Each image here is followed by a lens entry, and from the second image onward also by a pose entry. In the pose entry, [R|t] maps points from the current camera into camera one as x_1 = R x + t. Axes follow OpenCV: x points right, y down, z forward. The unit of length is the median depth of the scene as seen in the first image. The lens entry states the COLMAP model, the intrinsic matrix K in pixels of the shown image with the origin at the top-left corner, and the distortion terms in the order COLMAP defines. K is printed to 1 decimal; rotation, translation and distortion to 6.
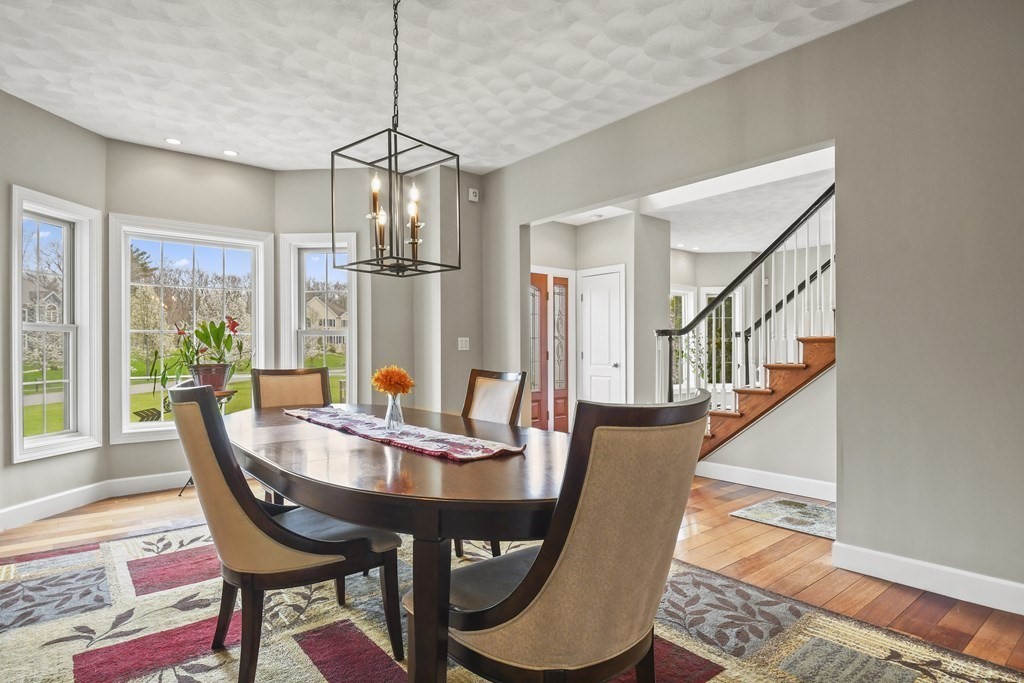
lens RADIAL K [[553.9, 0, 509.4], [0, 553.9, 345.8], [0, 0, 1]] dist [-0.002241, -0.001522]
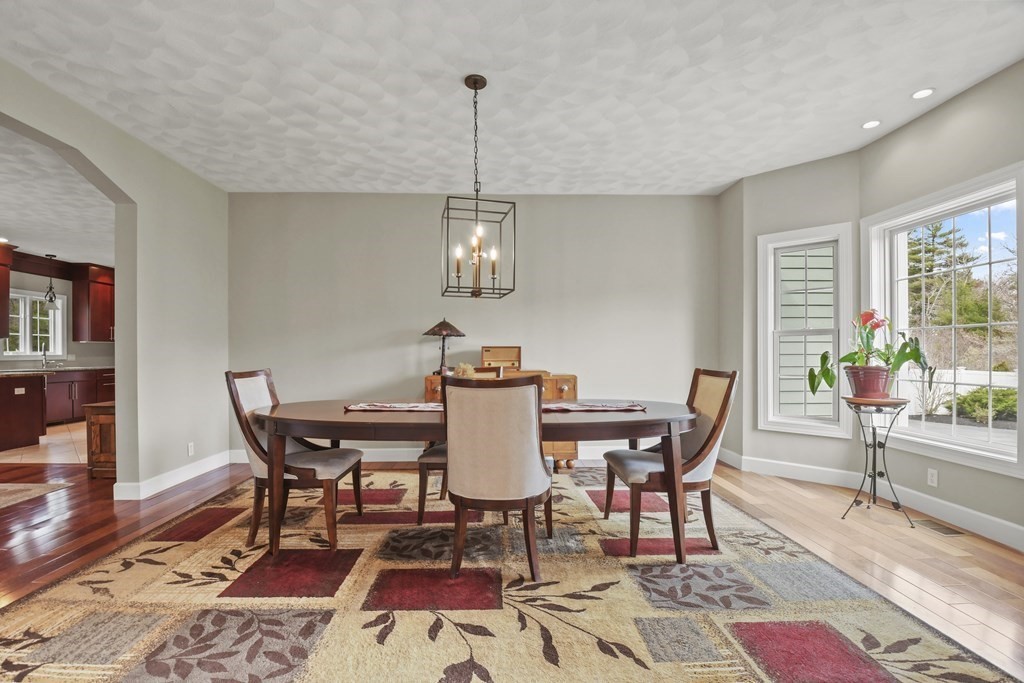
lens RADIAL K [[453.5, 0, 507.6], [0, 453.5, 346.2], [0, 0, 1]] dist [-0.000502, -0.000031]
pose [[-0.607561, 0.000096, -0.794273, 0.681305], [0.009024, 0.999936, -0.006782, -0.001367], [0.794222, -0.011287, -0.607523, 1.823125]]
